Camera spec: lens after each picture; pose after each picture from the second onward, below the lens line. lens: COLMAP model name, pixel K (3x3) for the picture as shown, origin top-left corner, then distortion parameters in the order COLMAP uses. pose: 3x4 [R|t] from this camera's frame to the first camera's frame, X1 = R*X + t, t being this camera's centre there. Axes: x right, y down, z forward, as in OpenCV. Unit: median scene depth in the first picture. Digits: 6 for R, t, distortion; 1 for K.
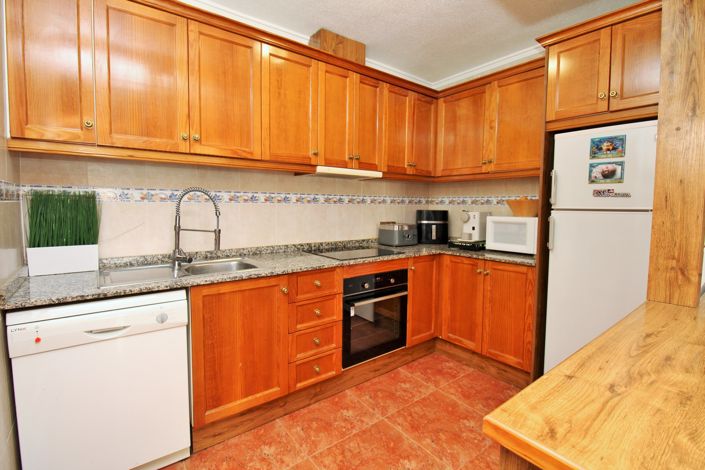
lens RADIAL K [[327.9, 0, 350.0], [0, 327.9, 228.7], [0, 0, 1]] dist [-0.000006, -0.000238]
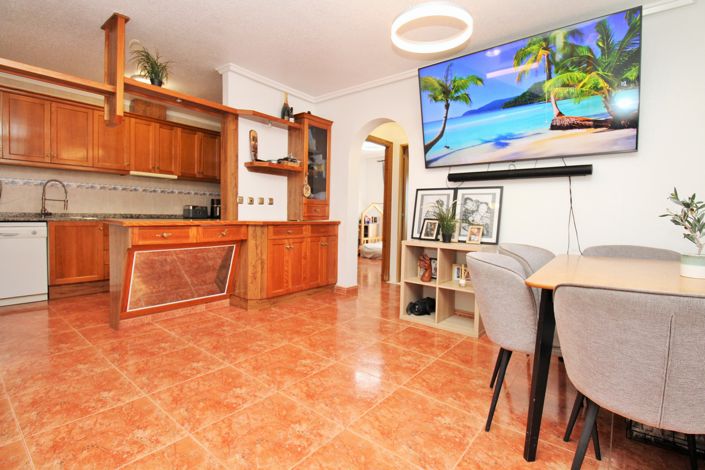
lens RADIAL K [[336.7, 0, 352.3], [0, 336.7, 225.5], [0, 0, 1]] dist [-0.015502, -0.000506]
pose [[0.969304, -0.001702, 0.245860, 0.689788], [0.010428, 0.999361, -0.034194, 0.211595], [-0.245645, 0.035708, 0.968702, -1.220404]]
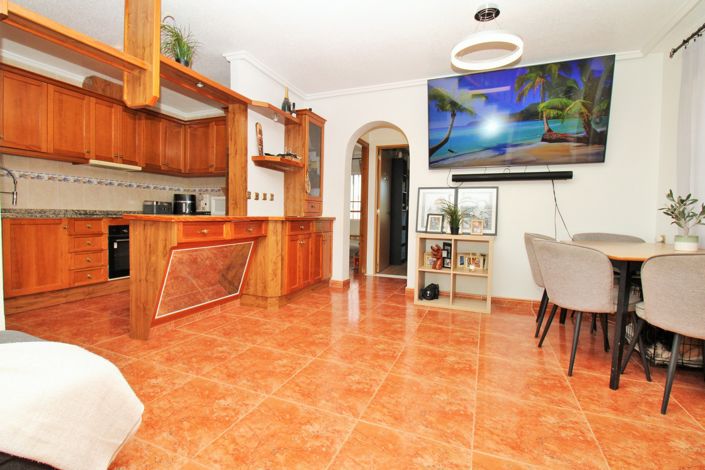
lens RADIAL K [[330.9, 0, 351.6], [0, 330.9, 226.6], [0, 0, 1]] dist [-0.015322, -0.000593]
pose [[0.859400, -0.014849, 0.511087, 0.184064], [0.029872, 0.999329, -0.021196, 0.219565], [-0.510430, 0.033483, 0.859267, -1.068053]]
